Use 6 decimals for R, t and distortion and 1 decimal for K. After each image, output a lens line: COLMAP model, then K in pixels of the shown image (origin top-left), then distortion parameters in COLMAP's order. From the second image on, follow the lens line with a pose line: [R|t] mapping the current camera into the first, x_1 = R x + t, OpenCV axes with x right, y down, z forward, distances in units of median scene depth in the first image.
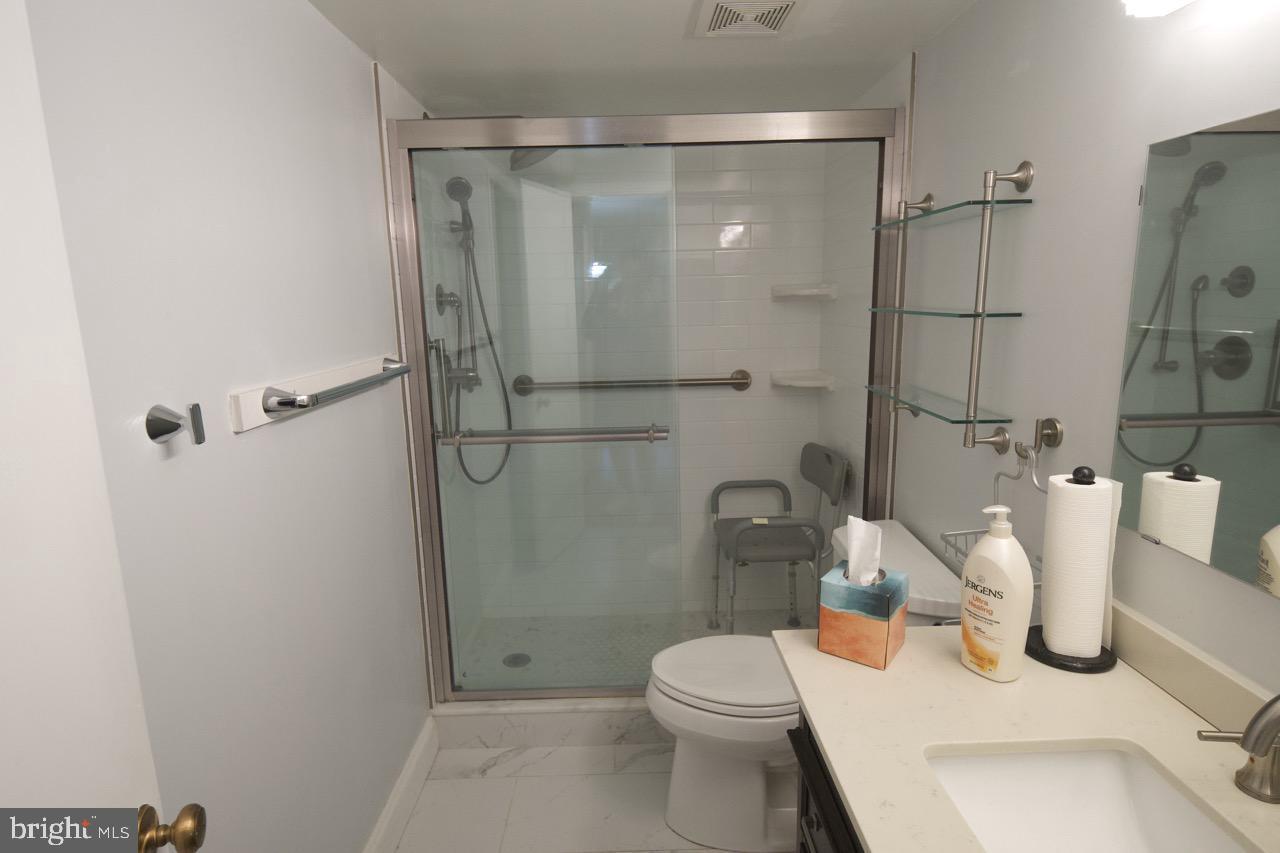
lens RADIAL K [[675.1, 0, 636.2], [0, 675.1, 423.4], [0, 0, 1]] dist [0.028308, -0.023426]
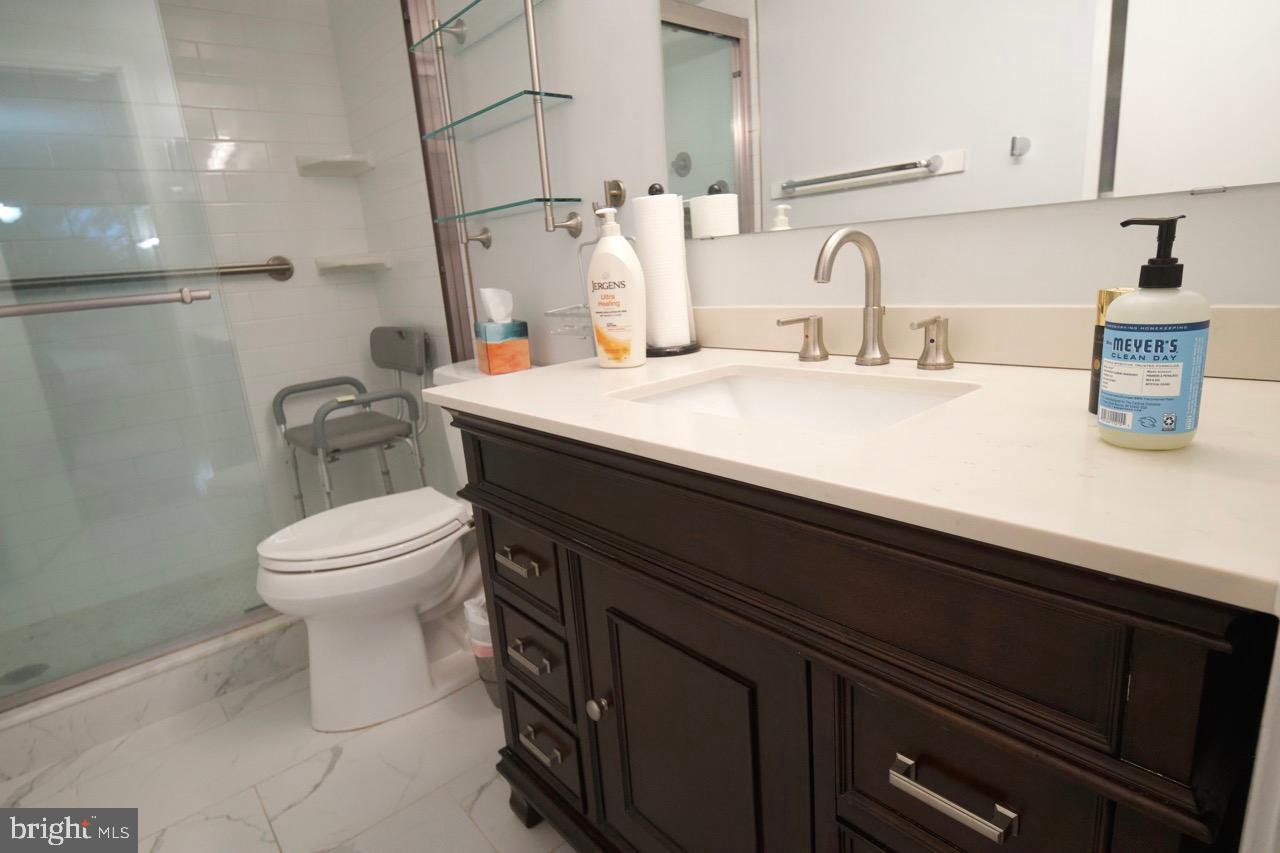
lens RADIAL K [[675.1, 0, 636.2], [0, 675.1, 423.4], [0, 0, 1]] dist [0.028308, -0.023426]
pose [[0.770709, -0.189886, 0.608236, -0.089210], [0.174916, 0.980942, 0.084602, 0.199556], [-0.612709, 0.041186, 0.789235, 0.057490]]
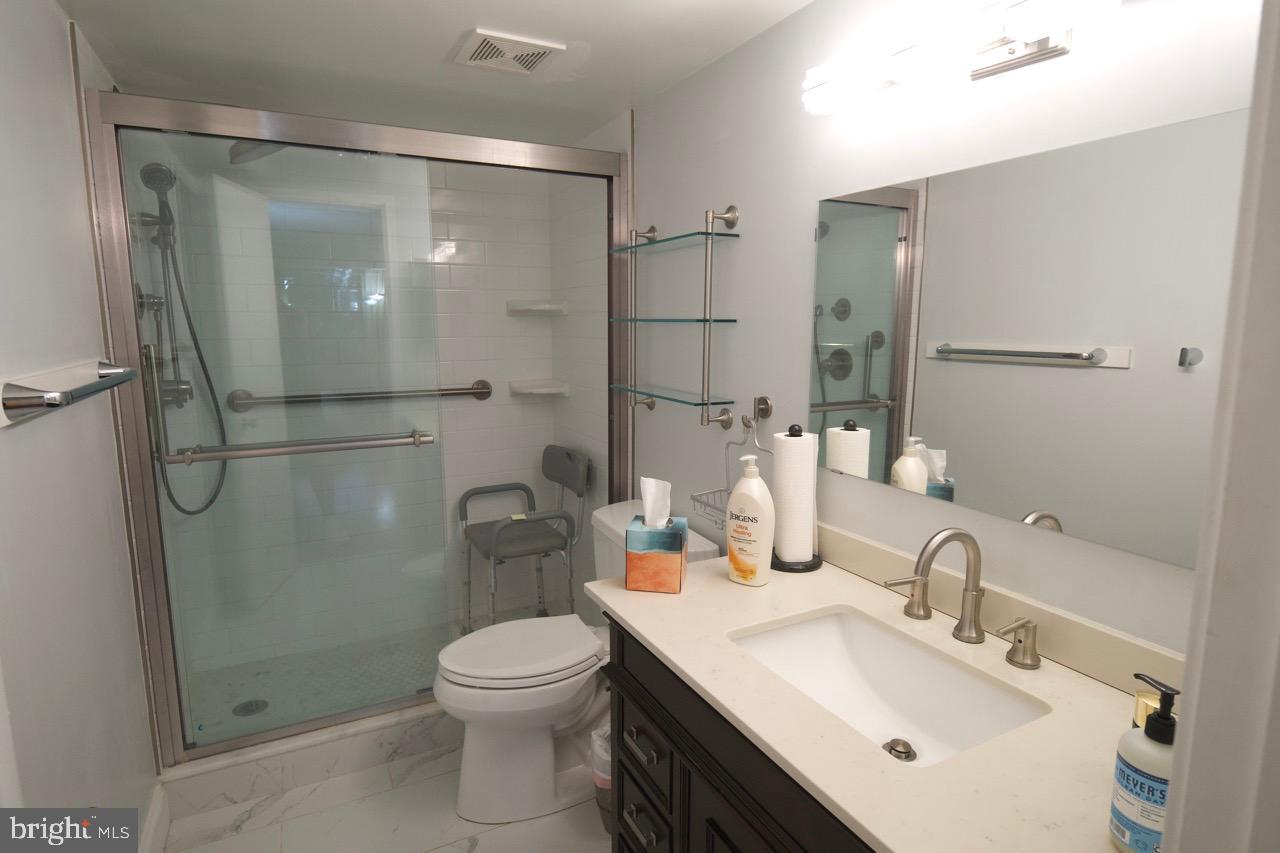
lens RADIAL K [[675.1, 0, 636.2], [0, 675.1, 423.4], [0, 0, 1]] dist [0.028308, -0.023426]
pose [[0.897525, -0.044169, 0.438746, -0.133280], [0.061163, 0.997823, -0.024667, 0.040913], [-0.436701, 0.048975, 0.898272, -0.058106]]
